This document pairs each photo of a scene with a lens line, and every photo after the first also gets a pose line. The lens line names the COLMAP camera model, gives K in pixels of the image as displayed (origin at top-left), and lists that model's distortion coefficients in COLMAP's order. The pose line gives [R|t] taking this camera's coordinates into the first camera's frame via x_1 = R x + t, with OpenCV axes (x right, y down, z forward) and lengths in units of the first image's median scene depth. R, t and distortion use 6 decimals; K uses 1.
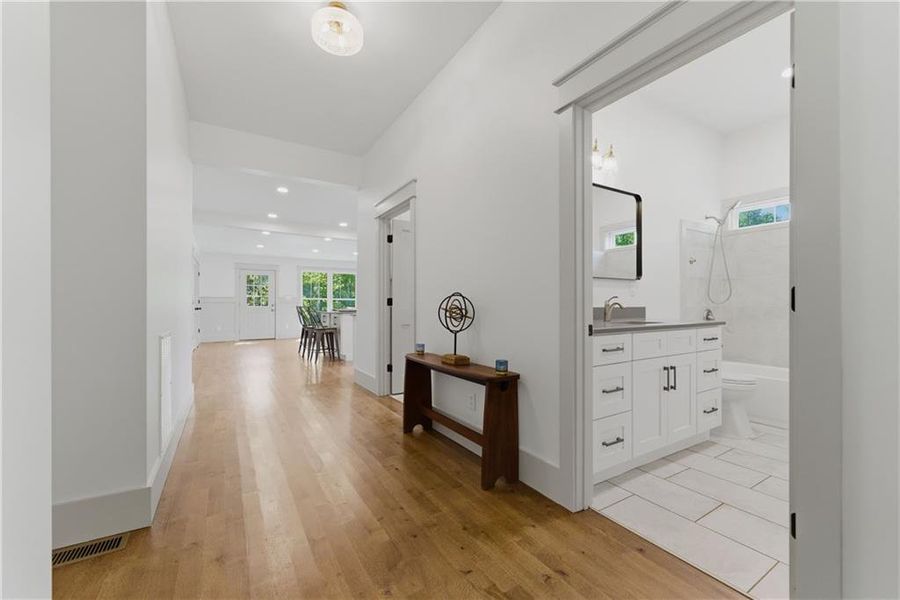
lens RADIAL K [[366.5, 0, 446.1], [0, 366.5, 301.1], [0, 0, 1]] dist [0.001165, 0.000262]
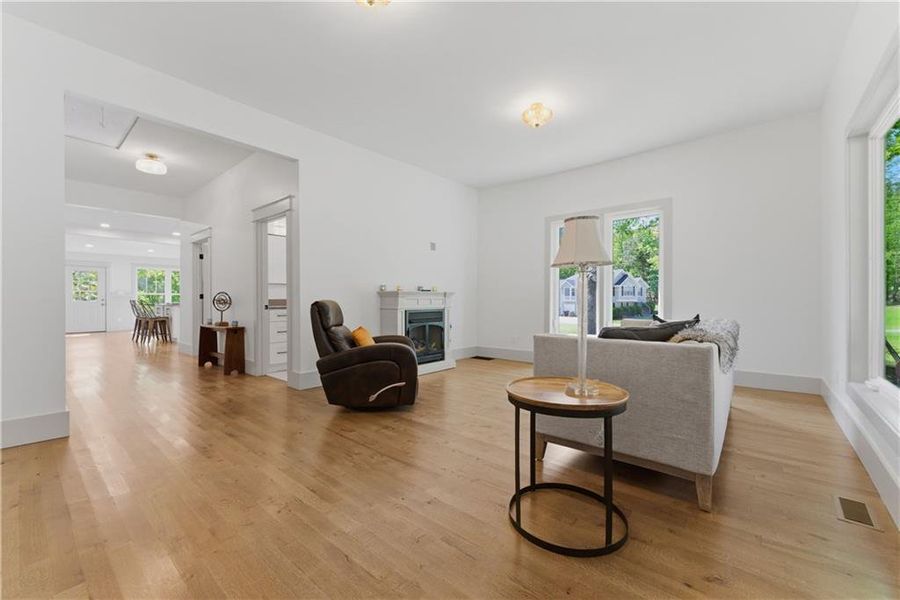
lens RADIAL K [[366.5, 0, 450.7], [0, 366.5, 297.5], [0, 0, 1]] dist [0.001165, 0.000262]
pose [[0.946839, -0.000562, 0.321707, 0.280203], [-0.000520, 0.999994, 0.003276, 0.000771], [-0.321707, -0.003269, 0.946834, -0.666641]]
